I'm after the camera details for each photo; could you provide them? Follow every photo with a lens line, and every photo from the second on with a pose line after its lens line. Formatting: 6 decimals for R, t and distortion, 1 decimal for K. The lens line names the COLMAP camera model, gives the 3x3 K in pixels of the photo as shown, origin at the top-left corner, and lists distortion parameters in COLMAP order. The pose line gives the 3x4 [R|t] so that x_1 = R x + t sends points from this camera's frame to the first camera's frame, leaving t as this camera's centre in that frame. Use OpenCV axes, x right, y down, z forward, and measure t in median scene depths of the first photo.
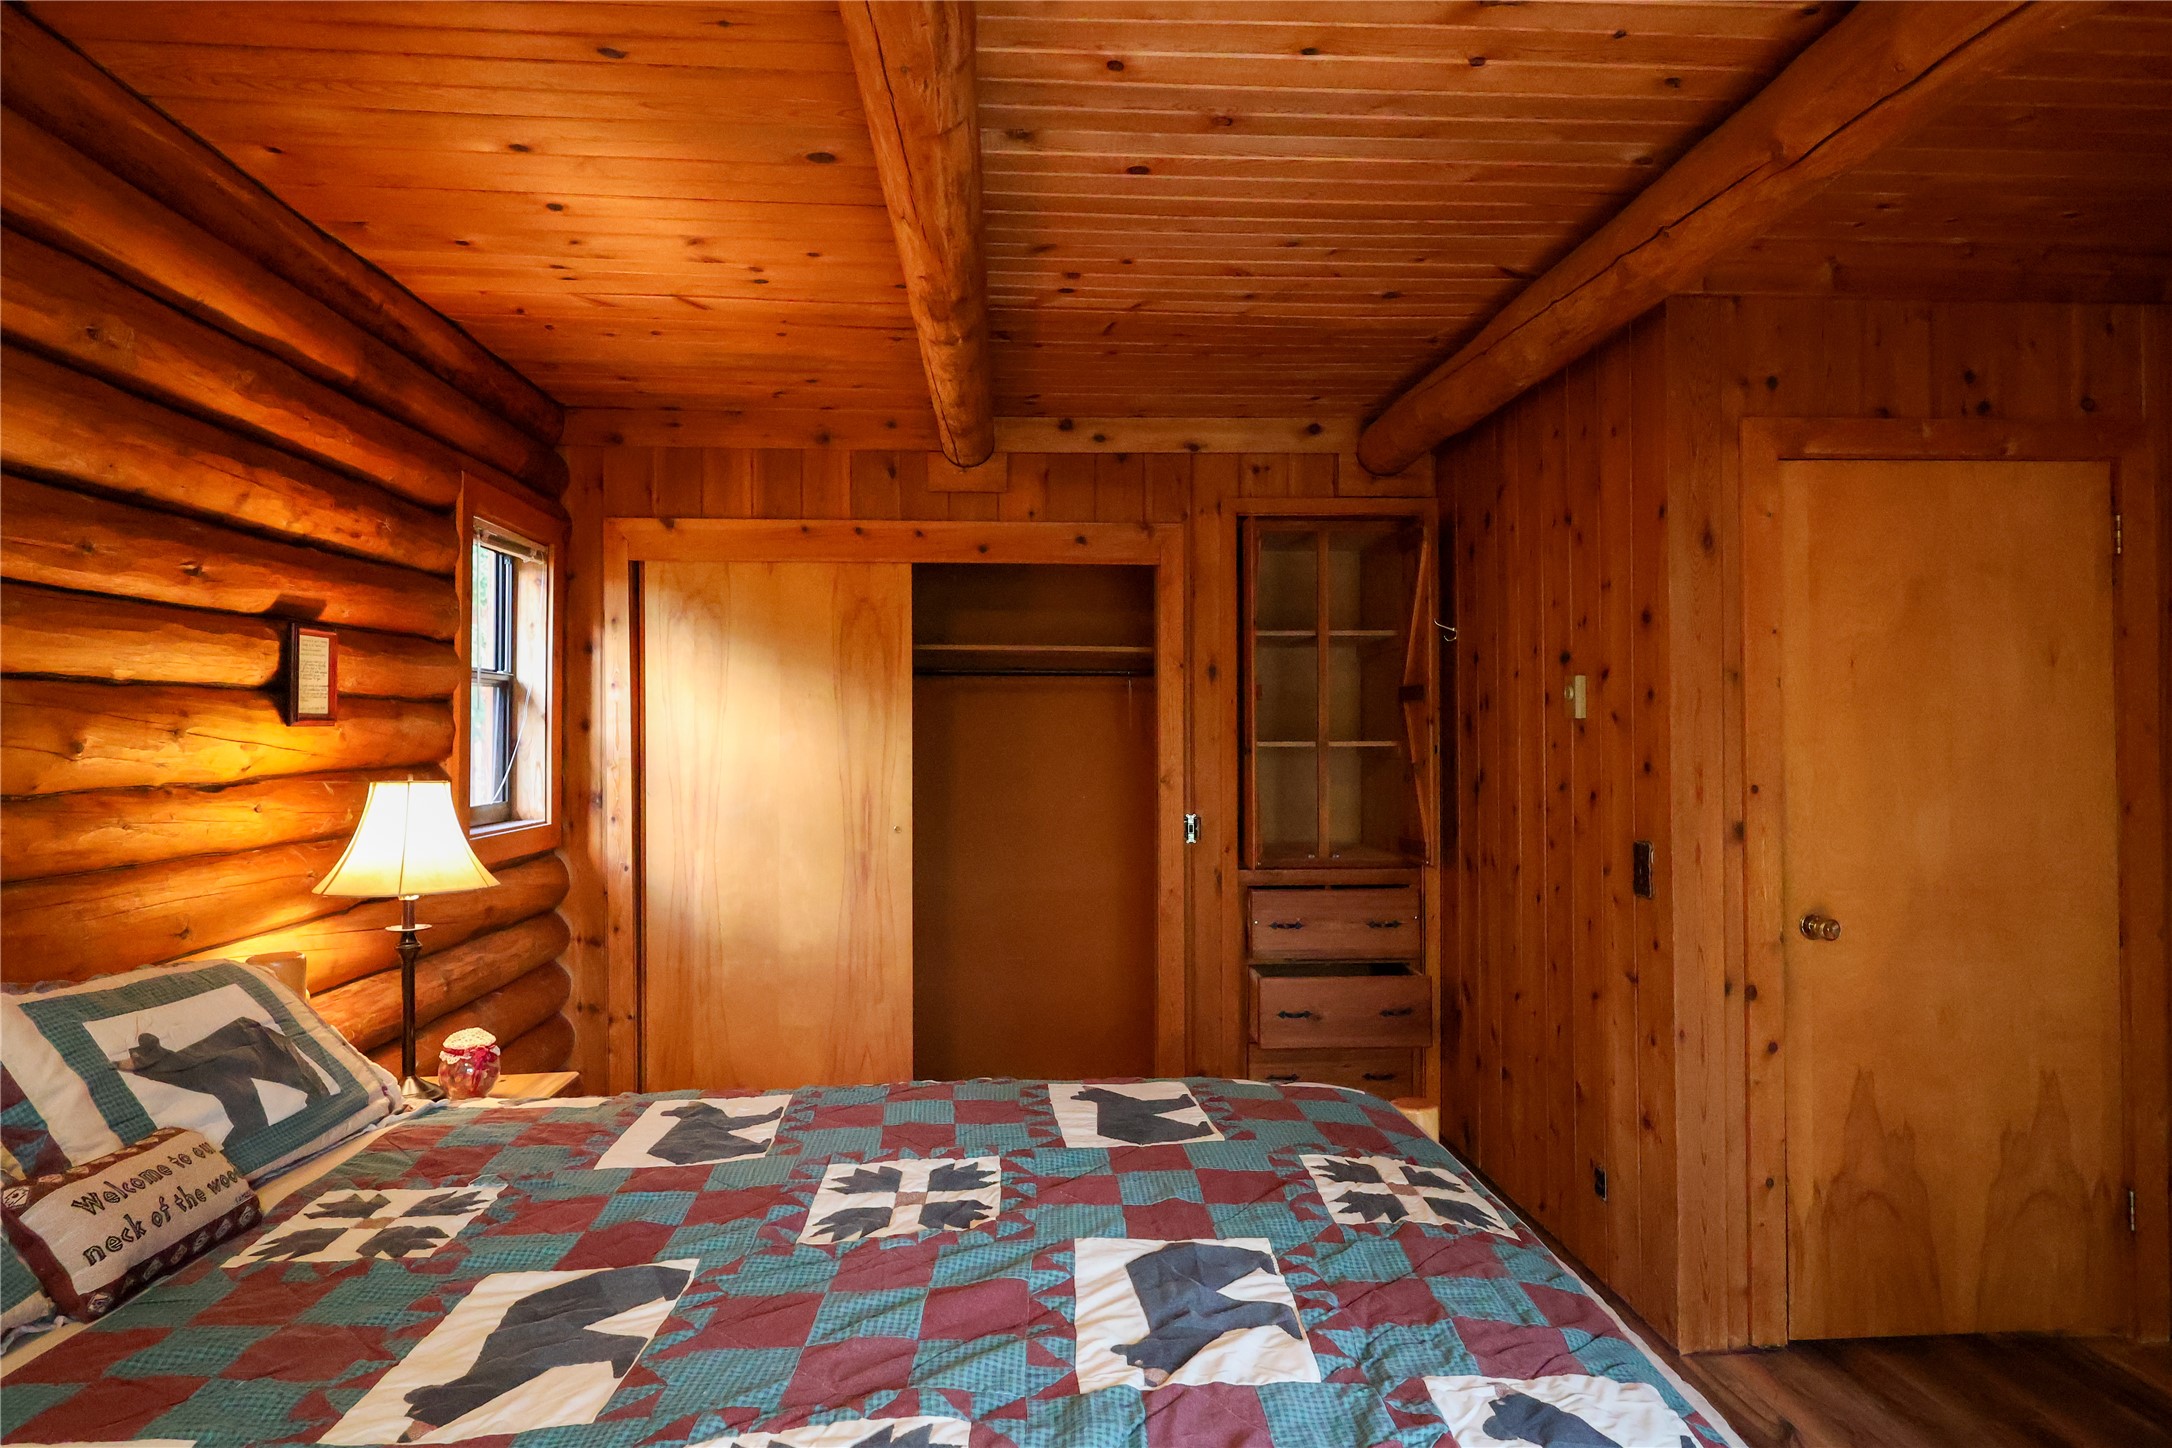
lens RADIAL K [[1225.4, 0, 1086.0], [0, 1225.4, 724.0], [0, 0, 1]] dist [0.005211, 0.000815]
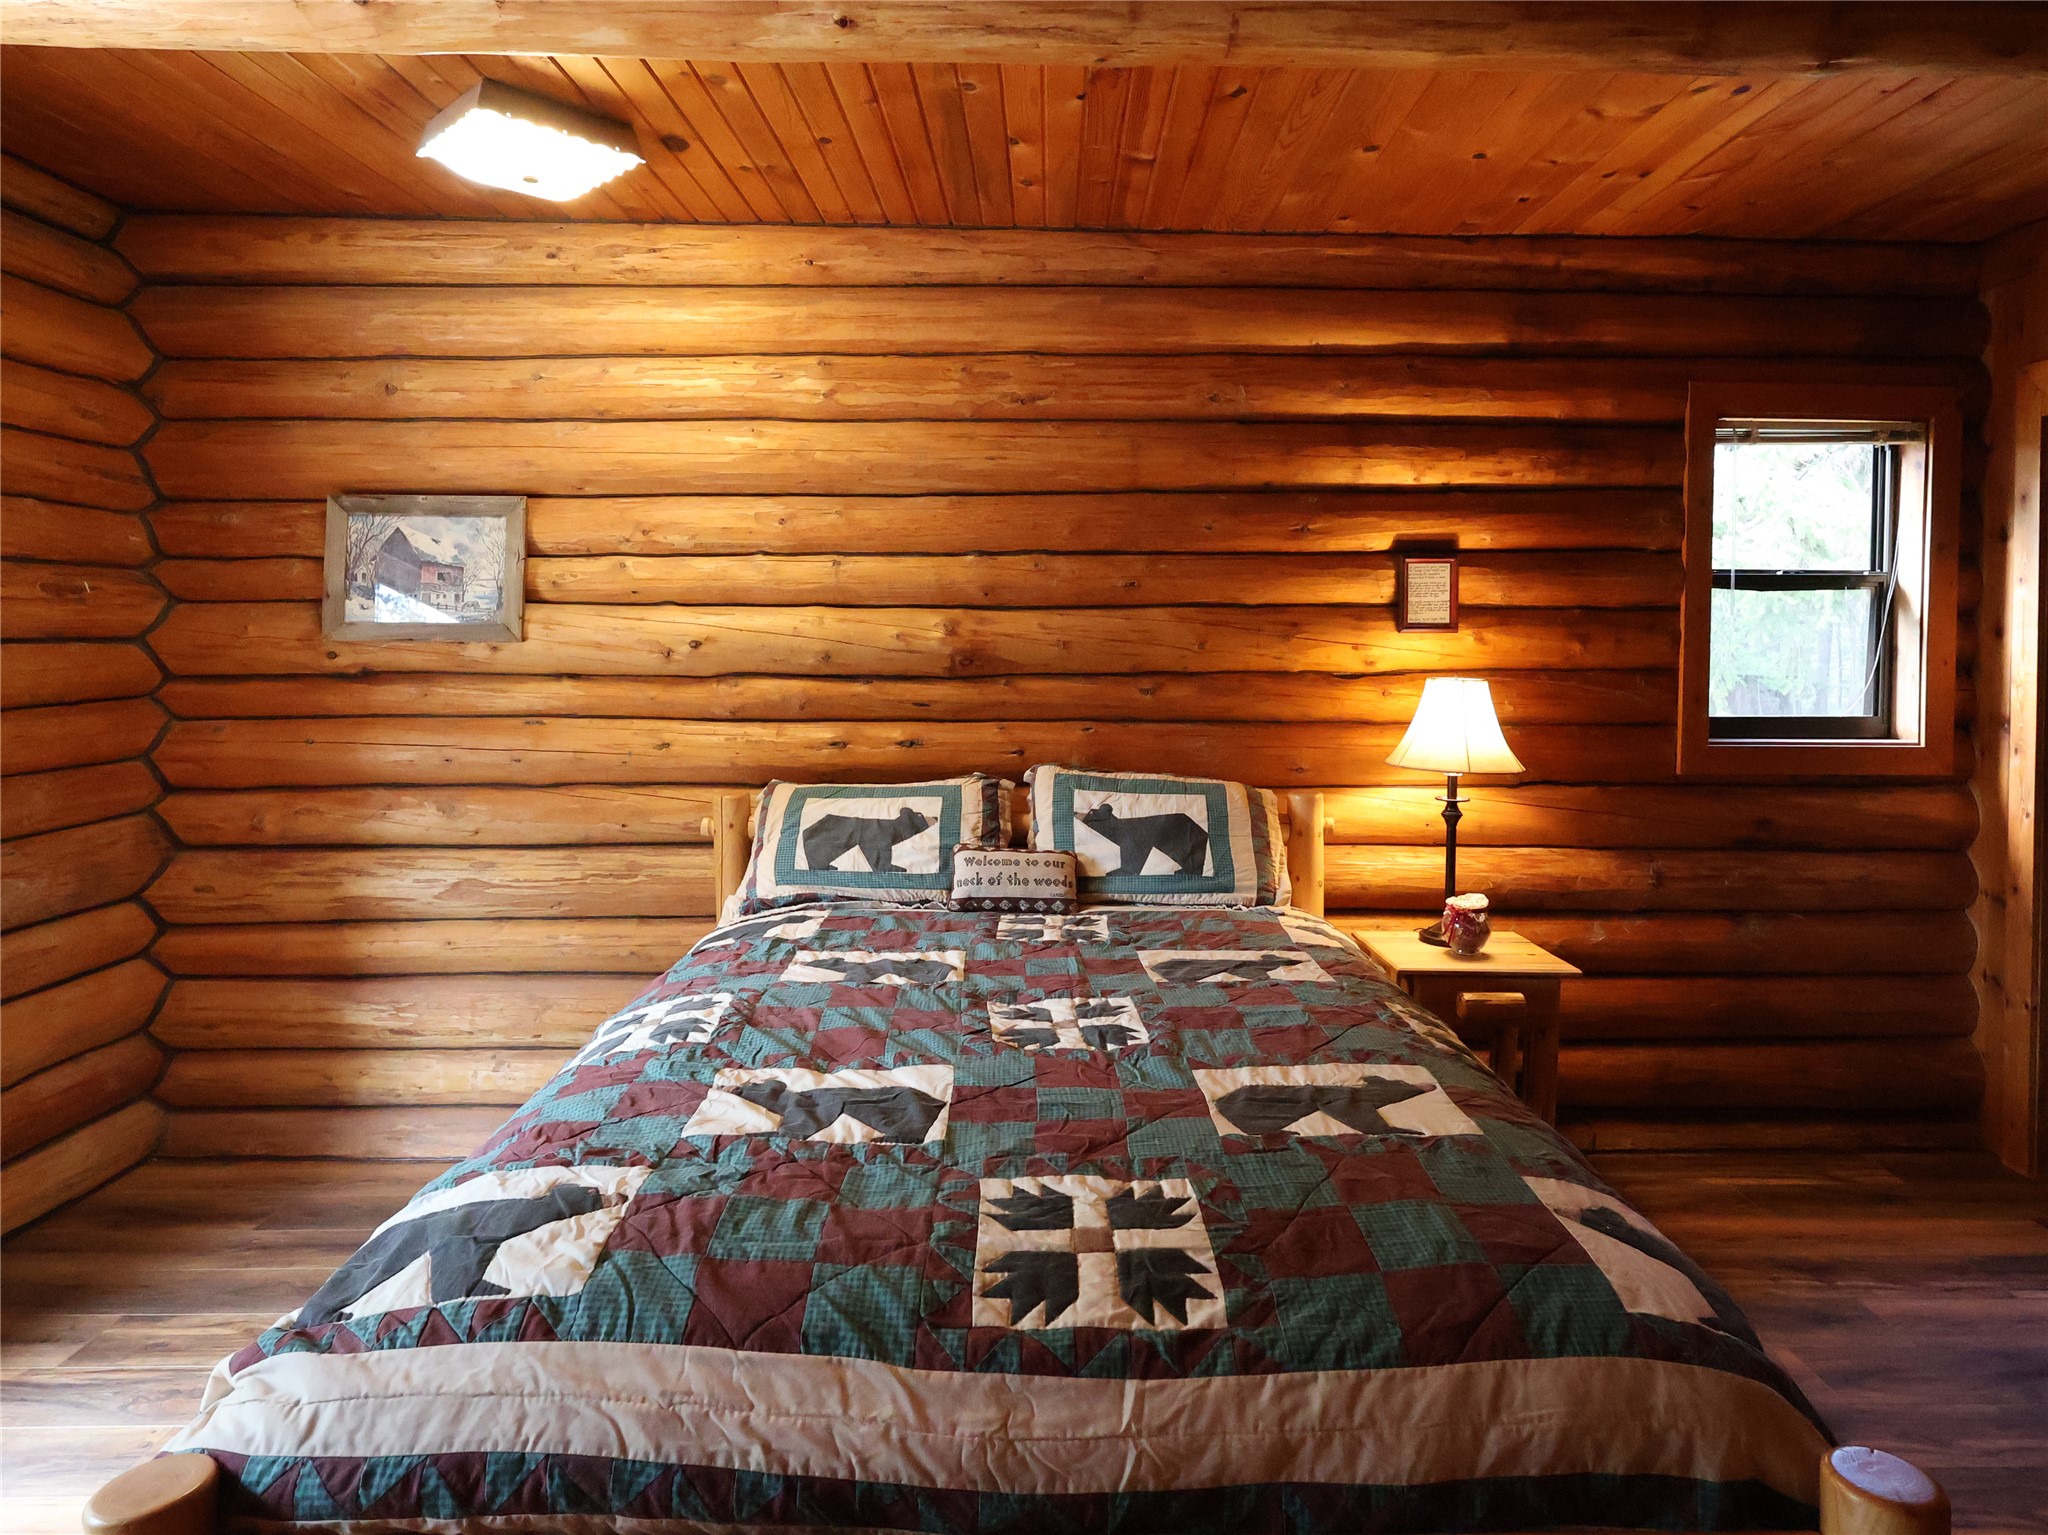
lens RADIAL K [[1220.0, 0, 1069.6], [0, 1220.0, 664.0], [0, 0, 1]] dist [-0.000035, -0.000357]
pose [[-0.042135, 0.026579, -0.998758, 0.700279], [0.002433, 0.999646, 0.026500, -0.000595], [0.999109, -0.001314, -0.042185, 0.704491]]
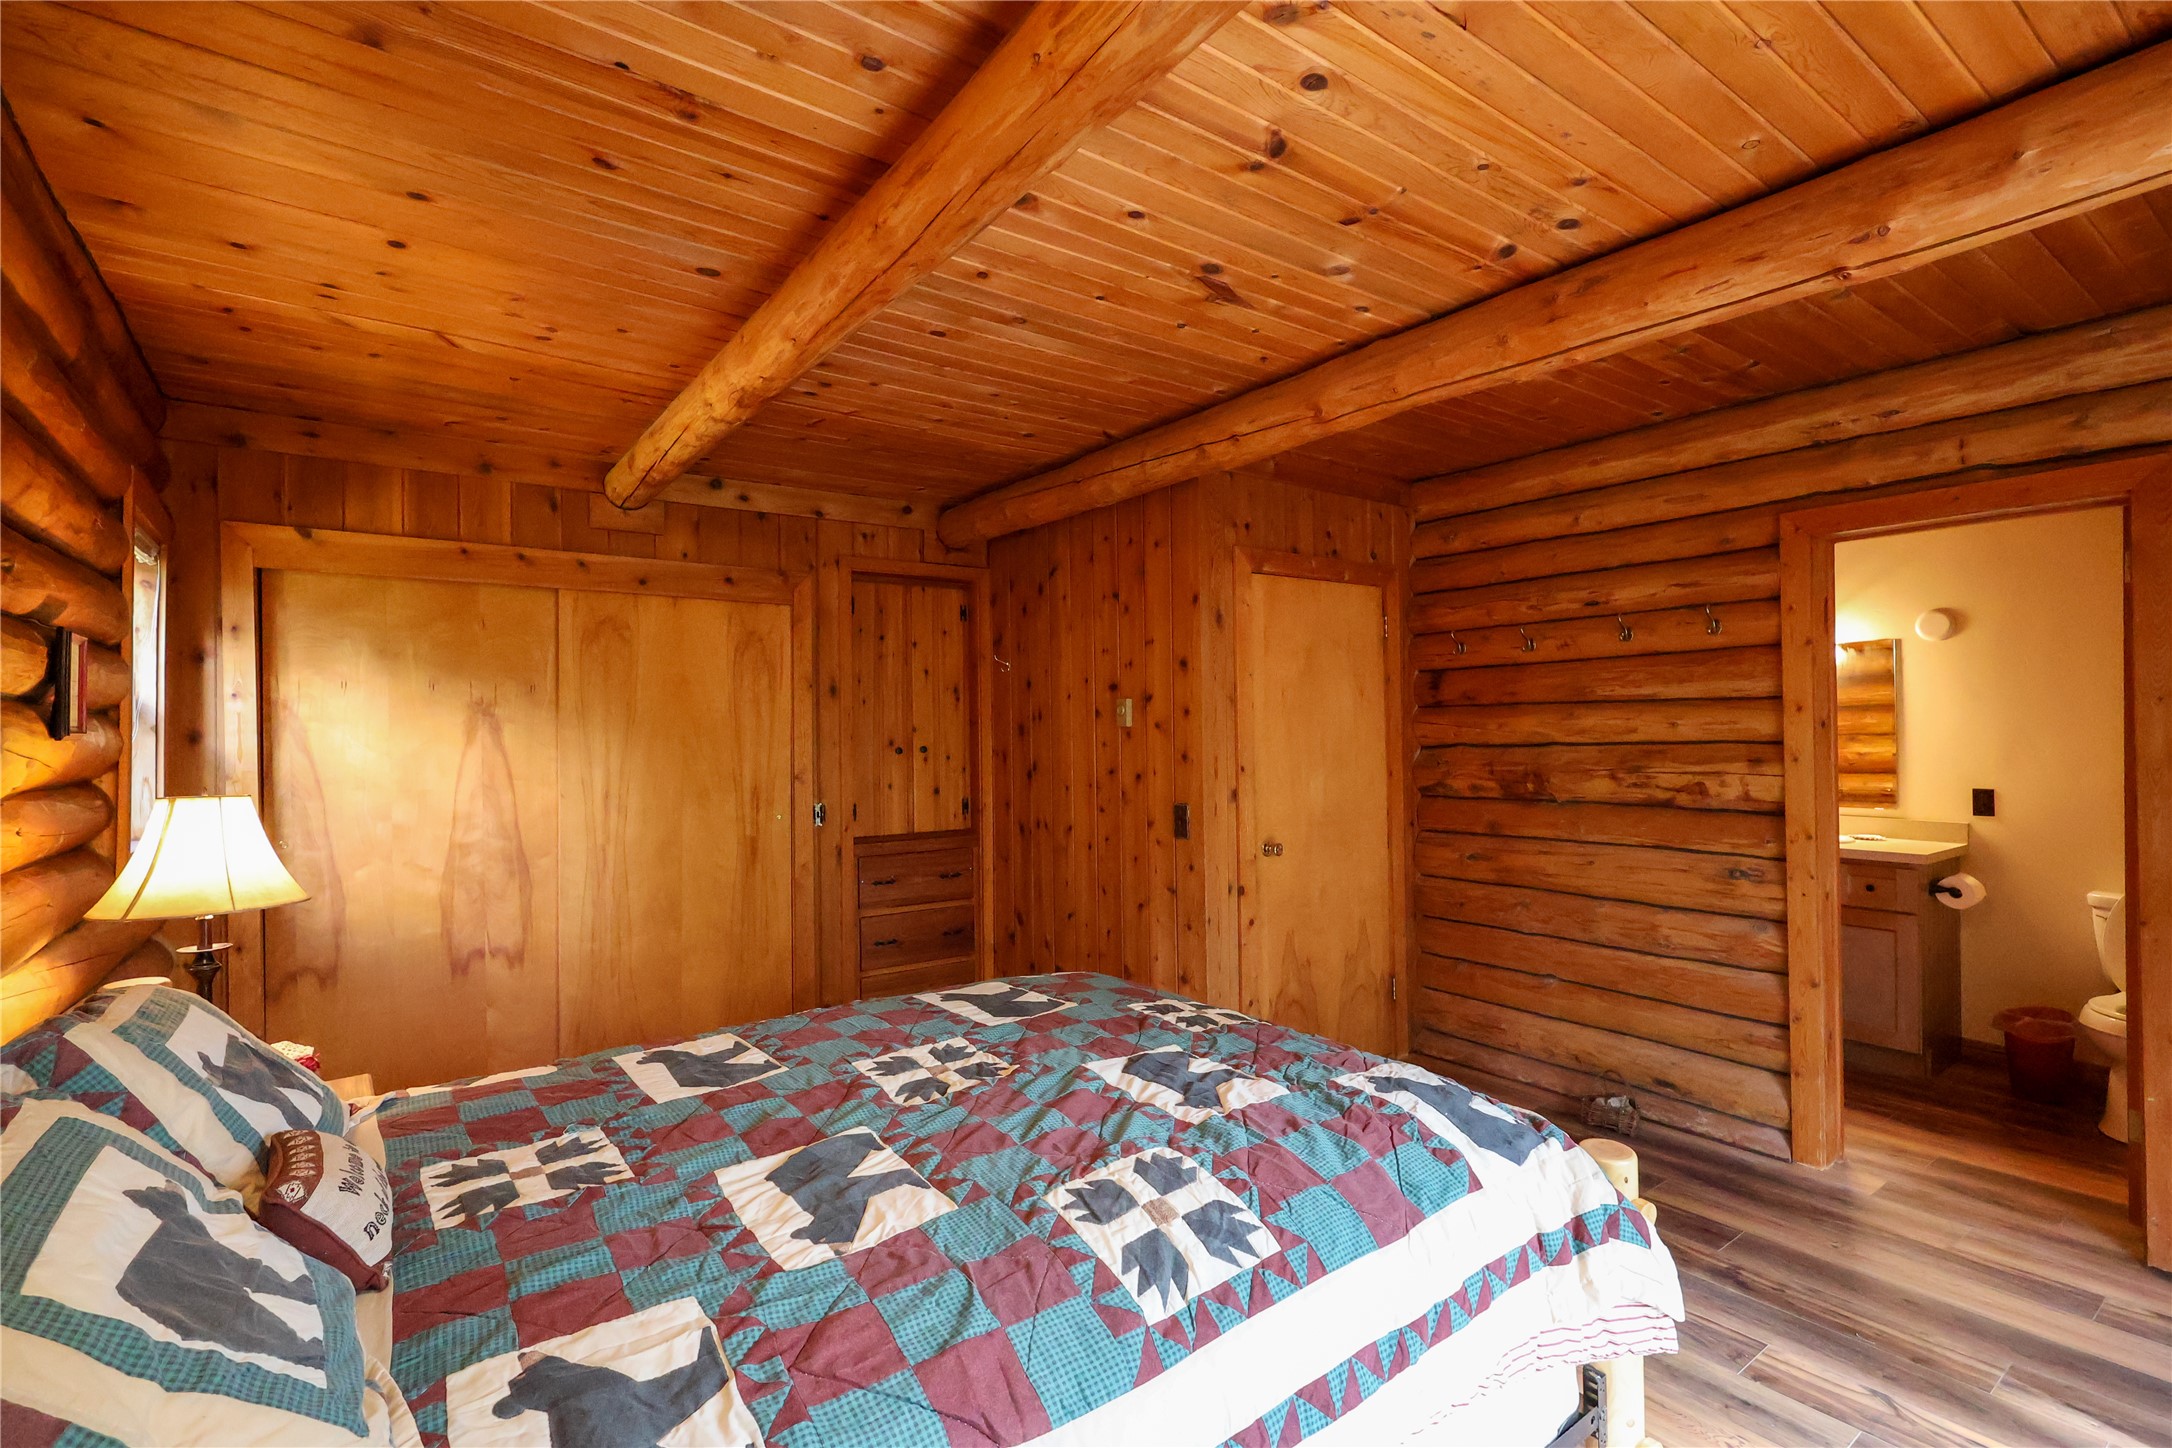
lens RADIAL K [[1014.0, 0, 1086.0], [0, 1014.0, 724.0], [0, 0, 1]] dist [0.003432, 0.000735]
pose [[0.841199, -0.002007, 0.540722, -0.420985], [0.005753, 0.999970, -0.005239, -0.002251], [-0.540695, 0.007518, 0.841185, -0.050932]]
